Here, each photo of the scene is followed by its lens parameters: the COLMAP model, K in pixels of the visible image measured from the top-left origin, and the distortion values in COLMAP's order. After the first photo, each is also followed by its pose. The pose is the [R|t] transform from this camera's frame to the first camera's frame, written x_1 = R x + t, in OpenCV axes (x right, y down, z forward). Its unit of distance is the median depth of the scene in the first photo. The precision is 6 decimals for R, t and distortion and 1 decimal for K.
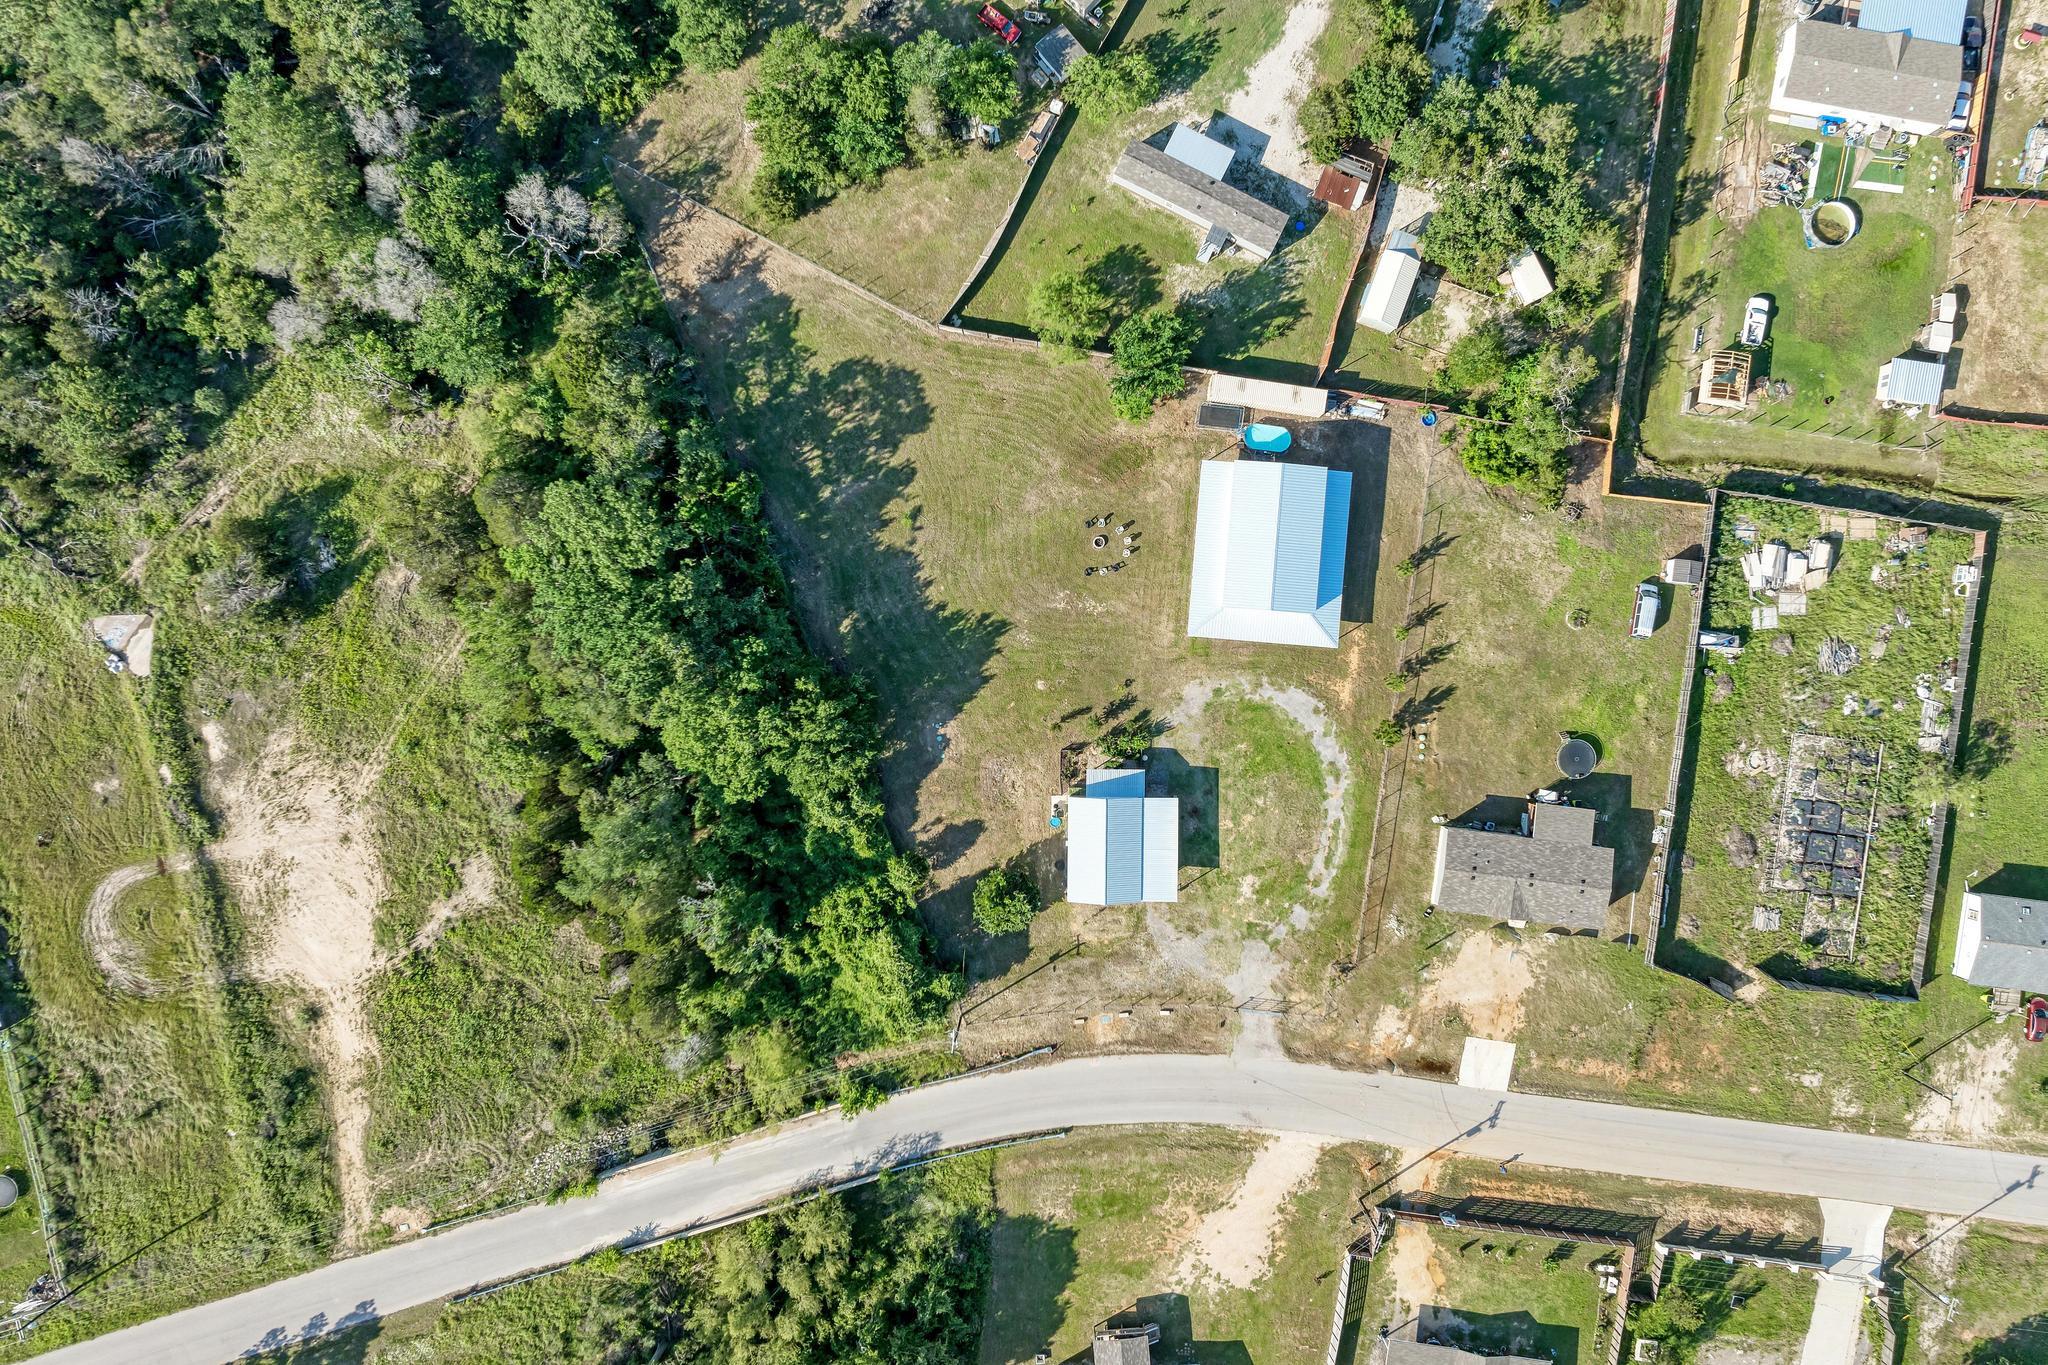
lens RADIAL K [[1401.8, 0, 1058.5], [0, 1401.8, 676.2], [0, 0, 1]] dist [-0.004319, -0.064909]
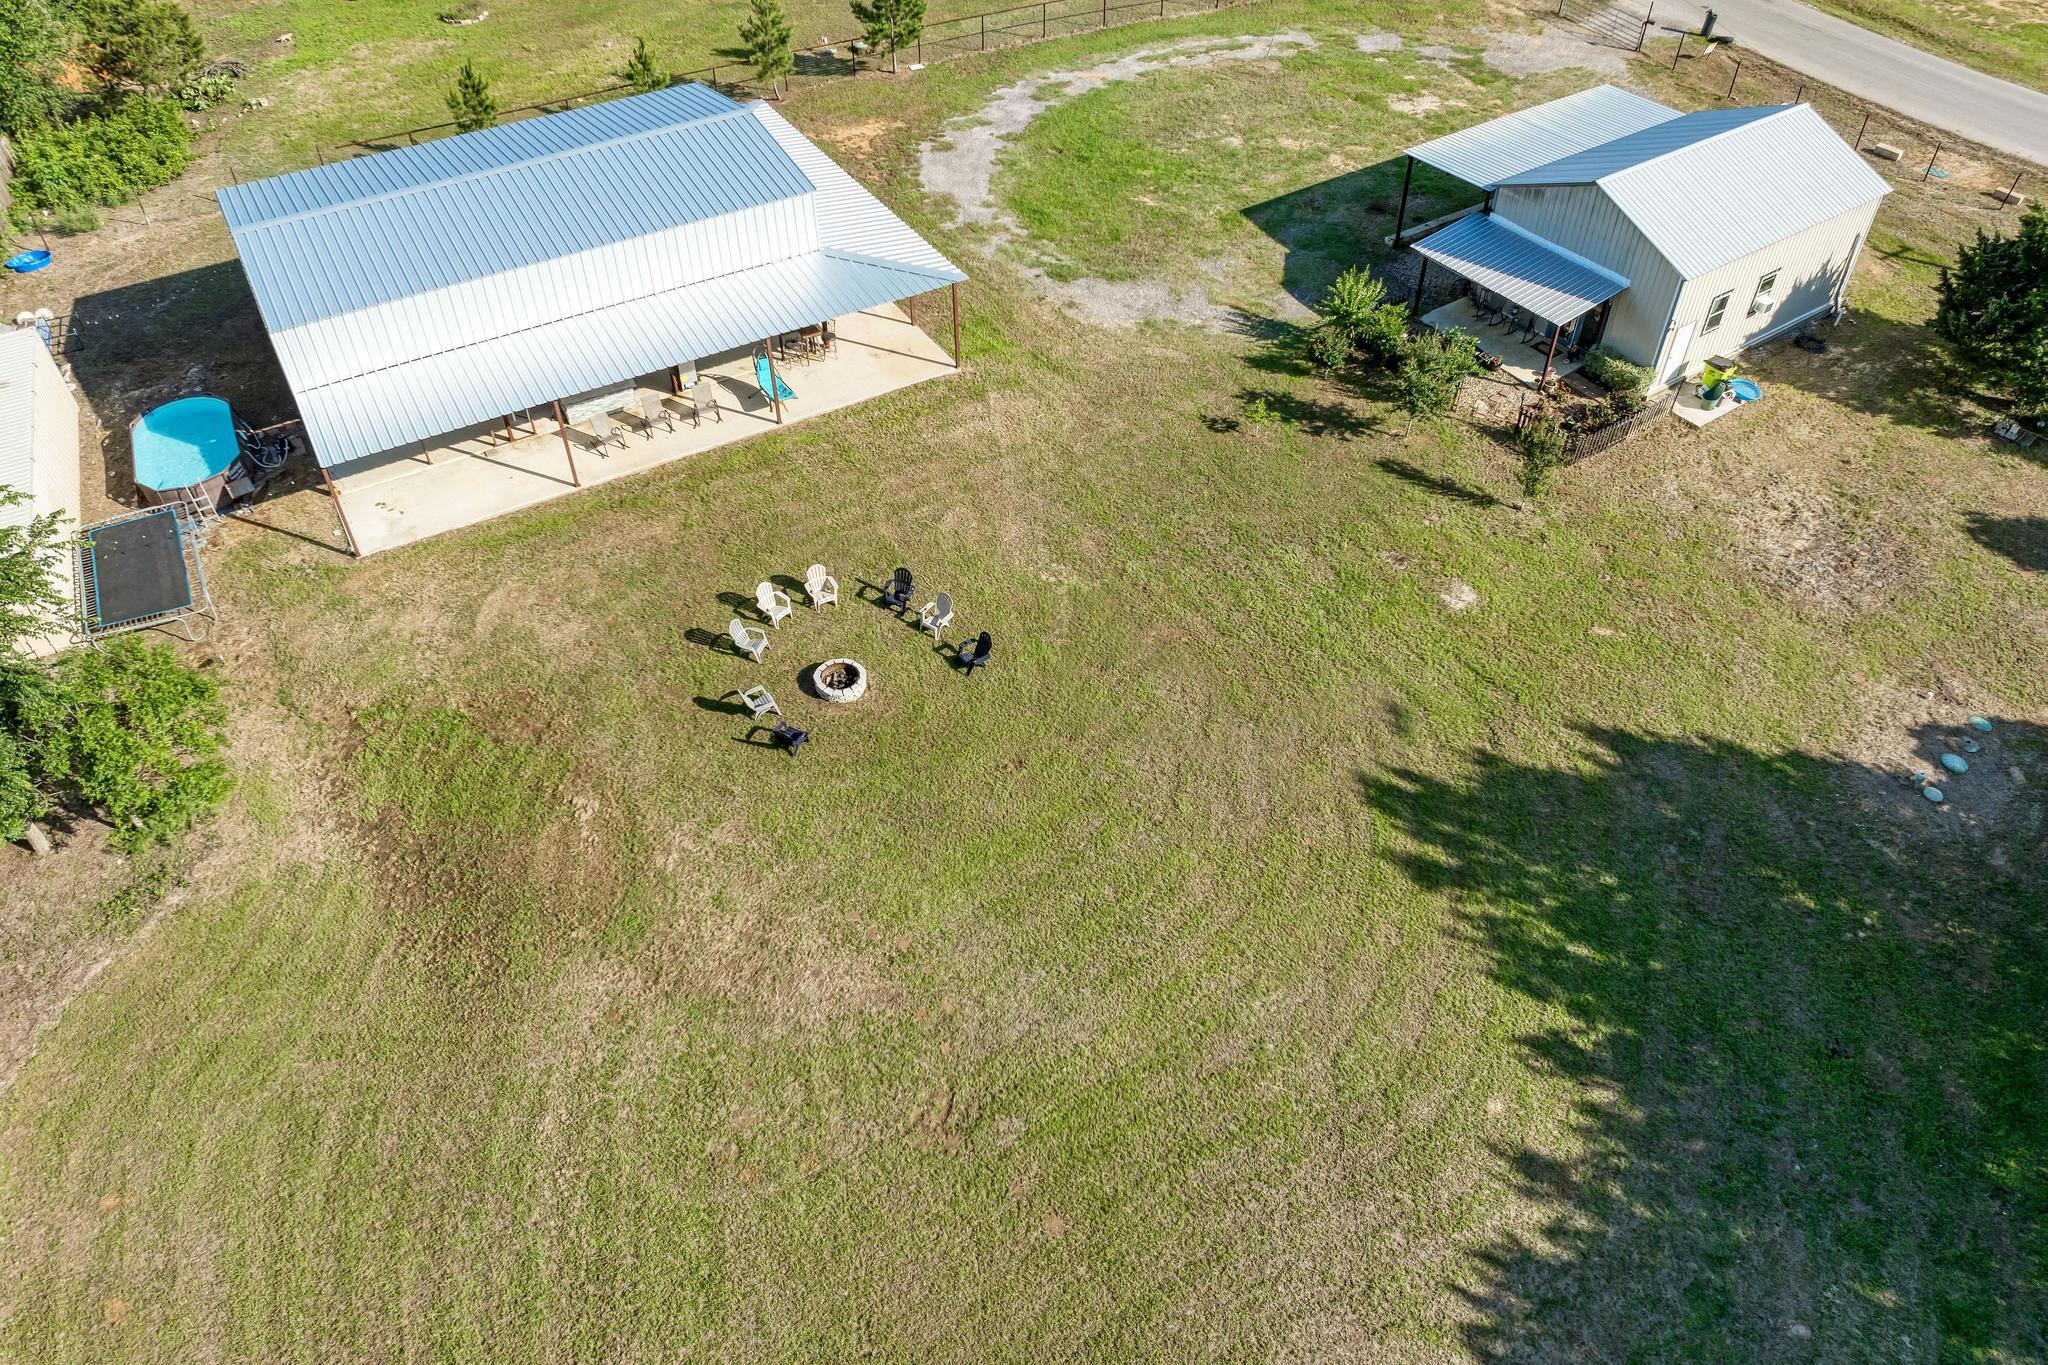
lens RADIAL K [[1441.7, 0, 1030.7], [0, 1441.7, 671.8], [0, 0, 1]] dist [-0.040383, -0.002391]
pose [[-0.576408, -0.560256, 0.594867, -0.127938], [0.816794, -0.416857, 0.398846, -0.162858], [0.024519, 0.715782, 0.697894, 0.831394]]
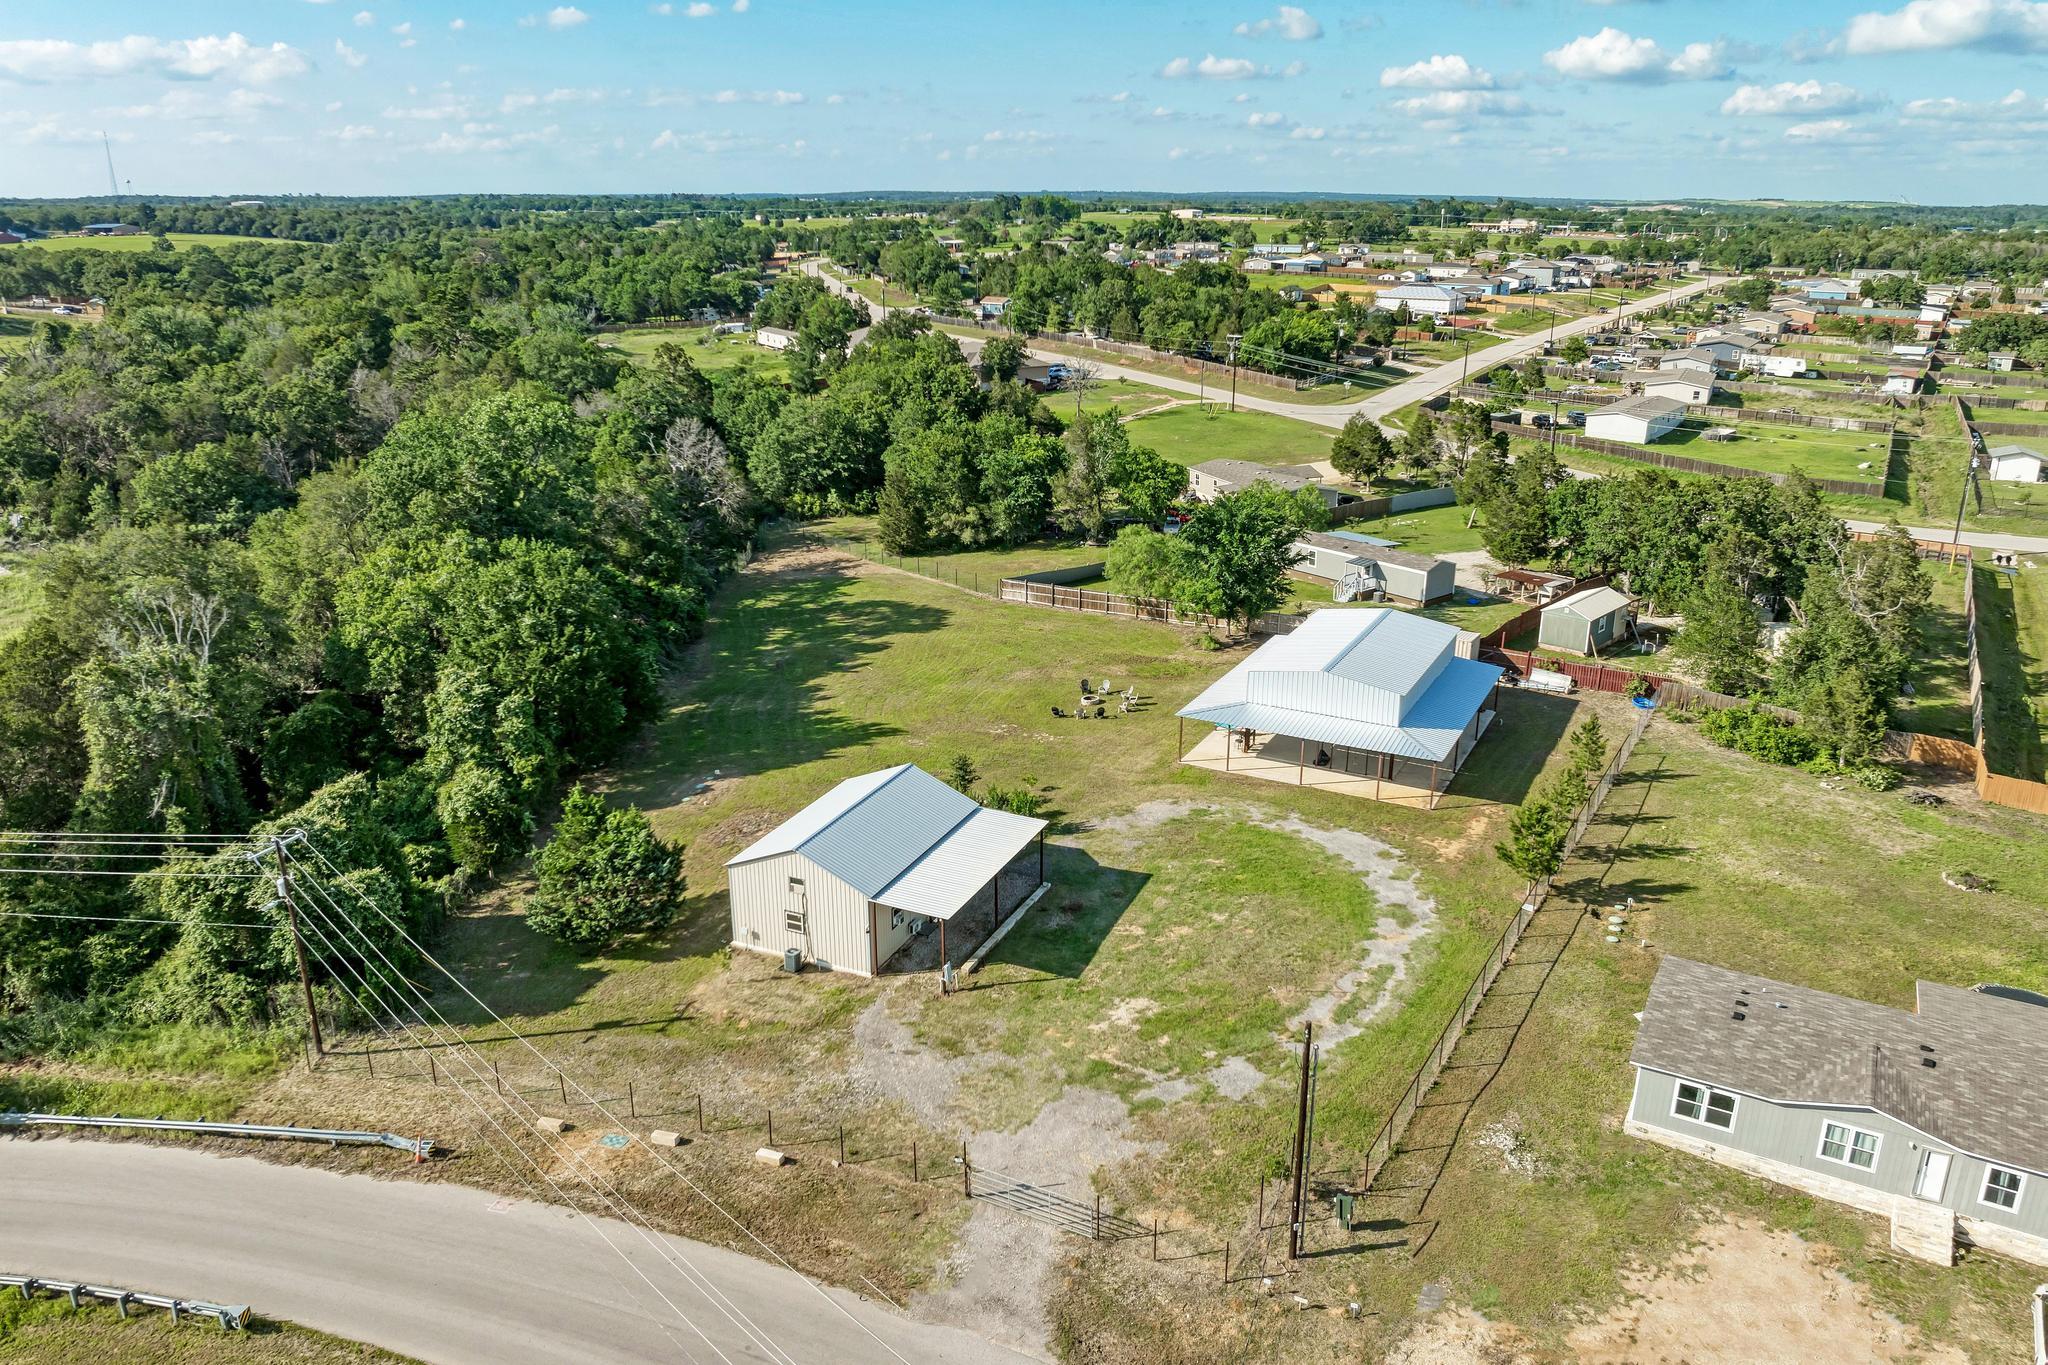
lens RADIAL K [[1442.1, 0, 1032.9], [0, 1442.1, 676.6], [0, 0, 1]] dist [-0.041343, 0.013888]
pose [[0.918981, 0.128352, -0.372828, 0.247902], [-0.394117, 0.269967, -0.878515, 0.487708], [-0.012108, 0.954276, 0.298681, 0.789589]]
